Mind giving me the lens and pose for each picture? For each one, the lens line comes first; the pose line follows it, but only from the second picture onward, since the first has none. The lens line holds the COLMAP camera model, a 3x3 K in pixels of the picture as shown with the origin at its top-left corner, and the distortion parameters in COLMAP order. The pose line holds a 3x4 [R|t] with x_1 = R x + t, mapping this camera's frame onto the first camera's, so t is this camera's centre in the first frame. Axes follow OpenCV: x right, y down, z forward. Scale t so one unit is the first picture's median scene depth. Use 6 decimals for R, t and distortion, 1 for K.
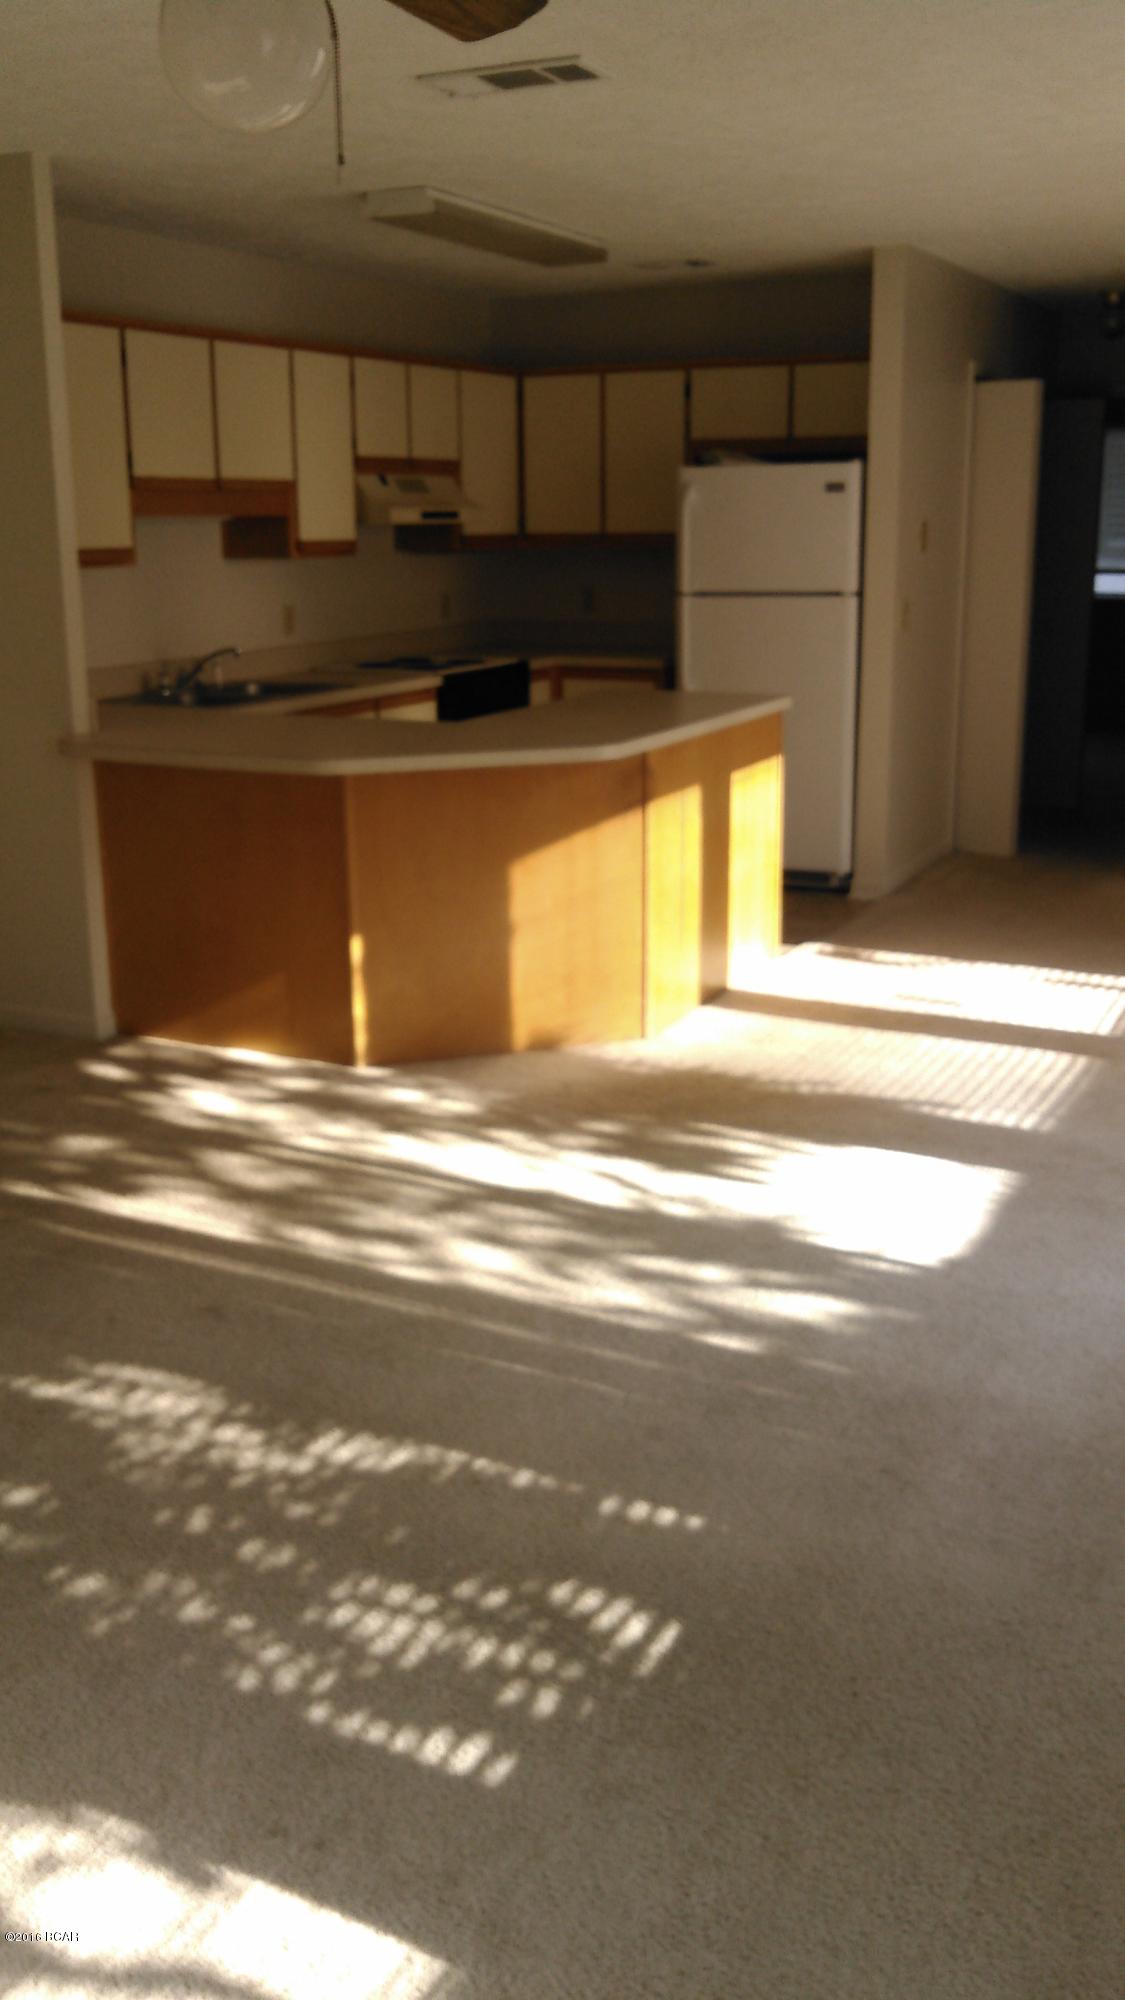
lens RADIAL K [[1773.5, 0, 562.5], [0, 1773.5, 1000.0], [0, 0, 1]] dist [0.000882, 0.009757]
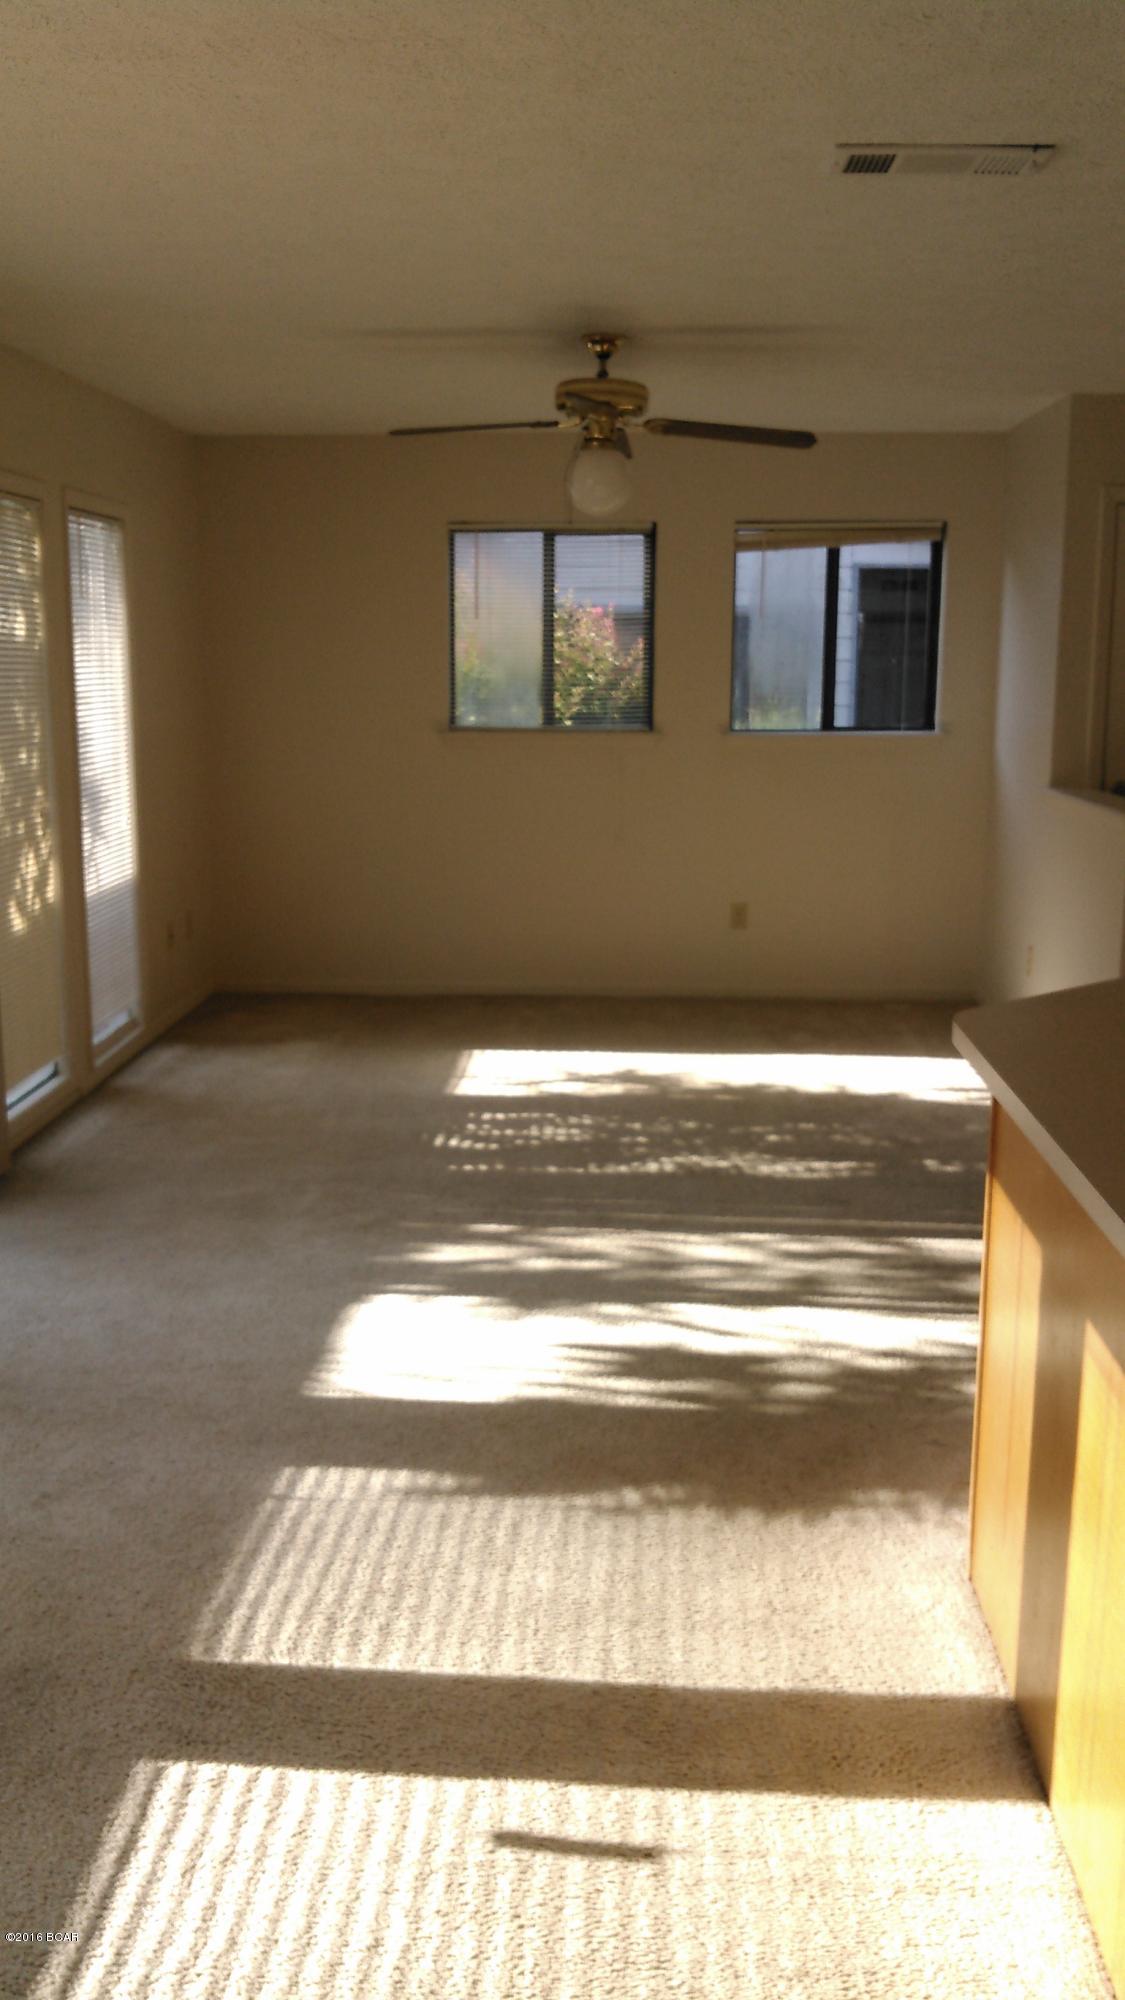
lens RADIAL K [[1773.5, 0, 562.5], [0, 1773.5, 1000.0], [0, 0, 1]] dist [0.000882, 0.009757]
pose [[-0.913478, 0.088538, -0.397139, 0.546786], [-0.097072, 0.900434, 0.424023, -0.541015], [0.395140, 0.425886, -0.813932, 1.927189]]
